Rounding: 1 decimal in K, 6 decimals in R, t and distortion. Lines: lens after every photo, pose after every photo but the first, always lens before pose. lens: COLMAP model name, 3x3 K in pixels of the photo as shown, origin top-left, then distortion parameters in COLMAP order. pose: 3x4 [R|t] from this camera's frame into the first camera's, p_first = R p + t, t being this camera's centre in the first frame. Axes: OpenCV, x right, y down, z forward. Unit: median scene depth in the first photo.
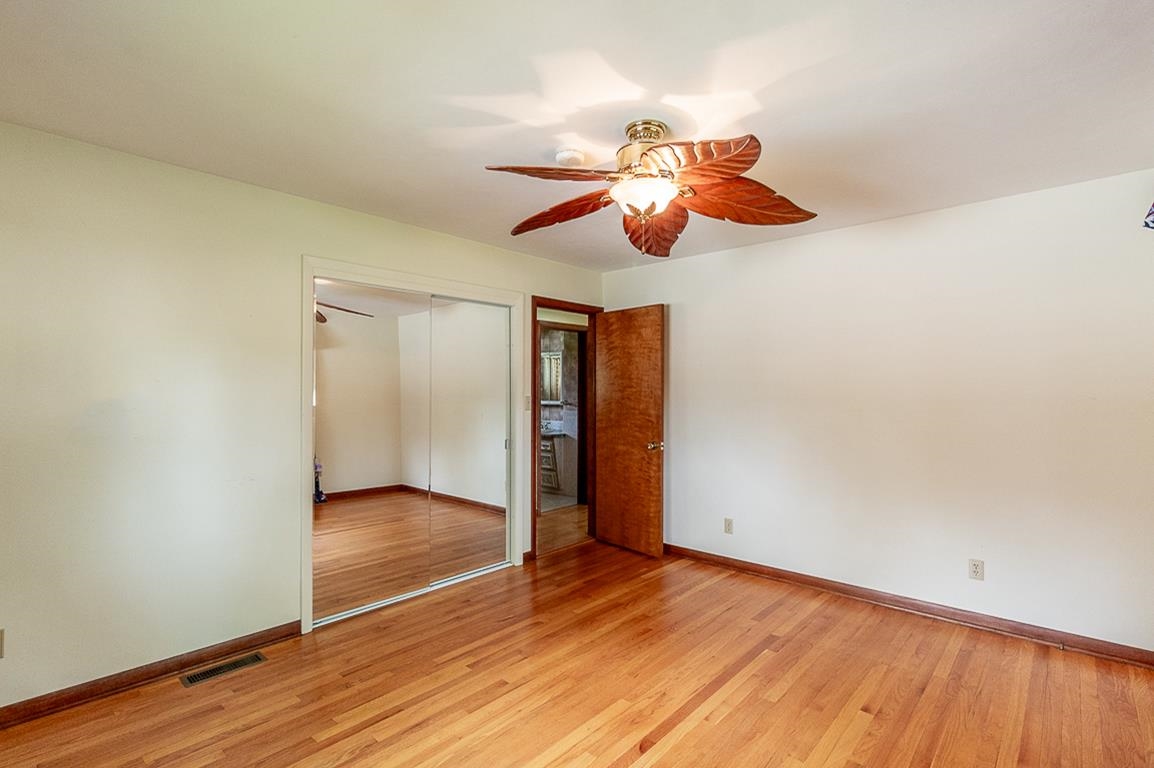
lens RADIAL K [[546.5, 0, 576.9], [0, 546.5, 386.8], [0, 0, 1]] dist [0.003603, -0.000333]
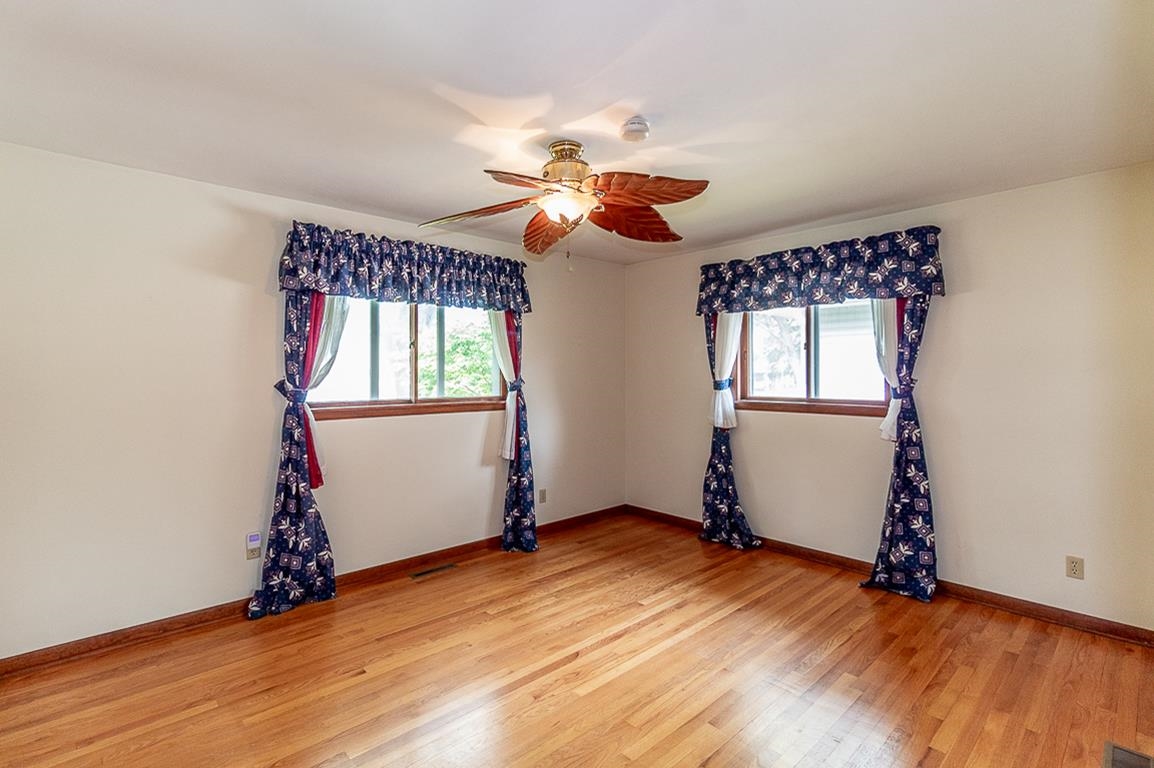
lens RADIAL K [[546.5, 0, 577.0], [0, 546.5, 378.6], [0, 0, 1]] dist [0.003603, -0.000333]
pose [[-0.996578, 0.001720, 0.082637, 0.008631], [0.001839, 0.999997, 0.001360, 0.005299], [-0.082635, 0.001507, -0.996579, 2.002007]]
